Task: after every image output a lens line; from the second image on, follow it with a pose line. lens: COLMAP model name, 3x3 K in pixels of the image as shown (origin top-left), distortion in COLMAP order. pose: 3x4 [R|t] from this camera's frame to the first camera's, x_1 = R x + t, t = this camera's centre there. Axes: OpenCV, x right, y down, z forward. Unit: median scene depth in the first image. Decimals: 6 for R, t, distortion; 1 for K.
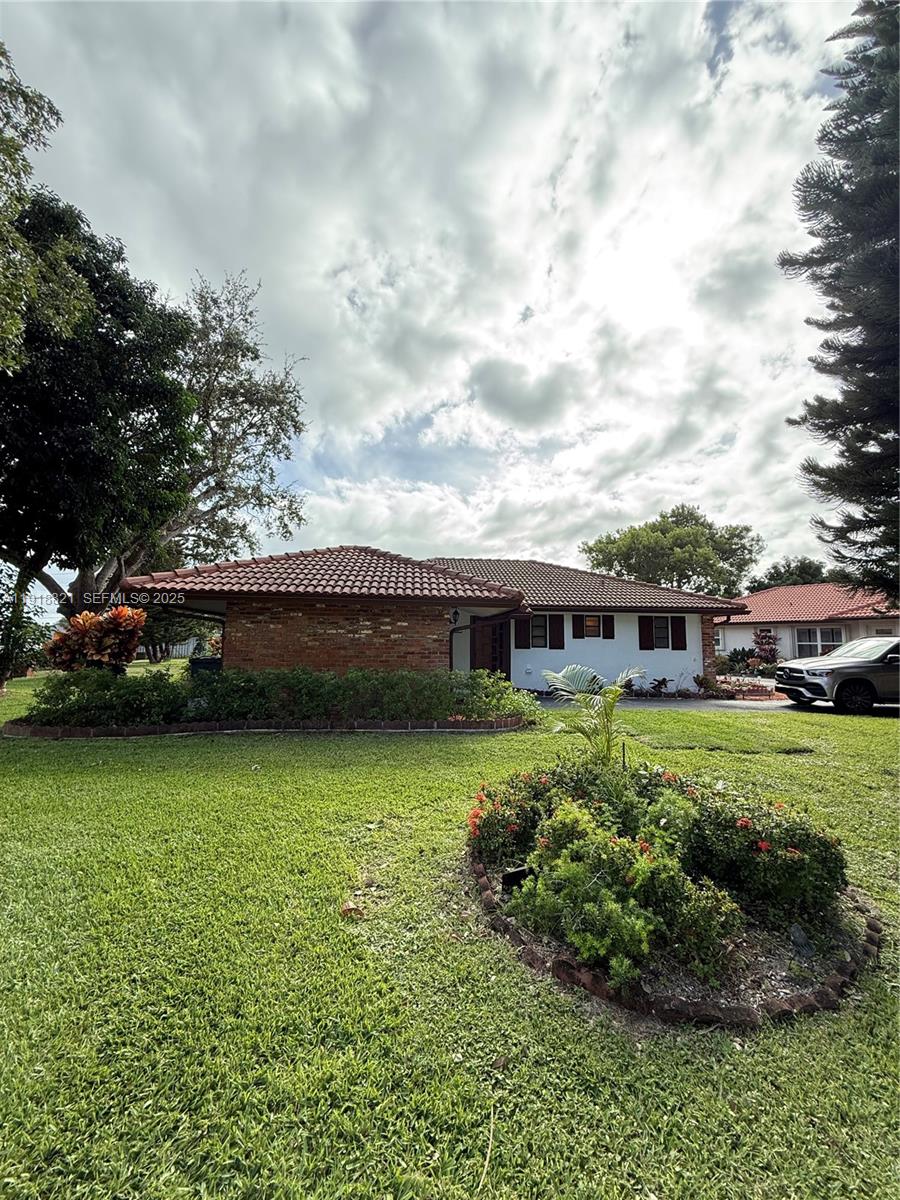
lens RADIAL K [[478.6, 0, 444.6], [0, 478.6, 609.2], [0, 0, 1]] dist [0.004848, -0.002836]
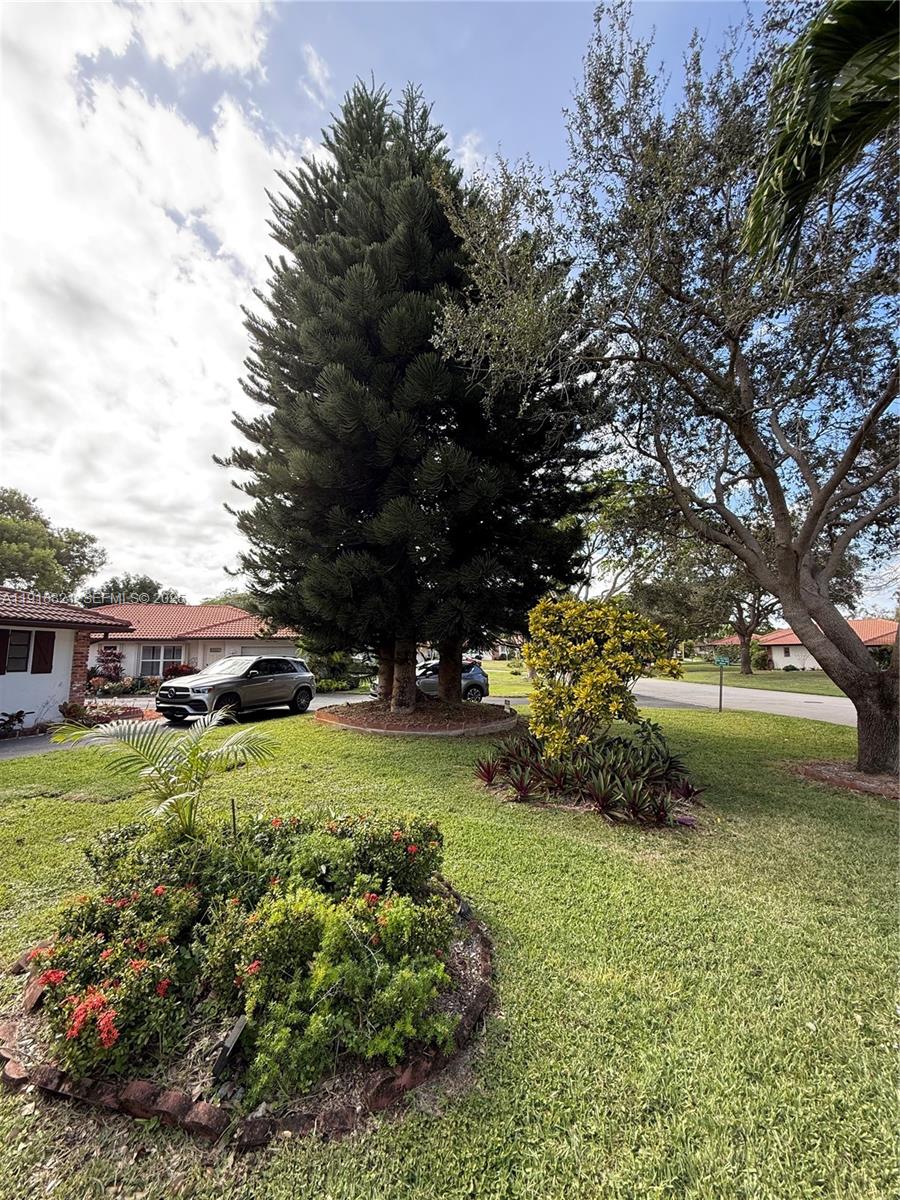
lens RADIAL K [[478.6, 0, 455.2], [0, 478.6, 604.3], [0, 0, 1]] dist [0.004848, -0.002836]
pose [[0.281894, 0.096370, 0.954594, -0.069392], [-0.058022, 0.994834, -0.083299, -0.001864], [-0.957690, -0.031906, 0.286029, 0.081637]]
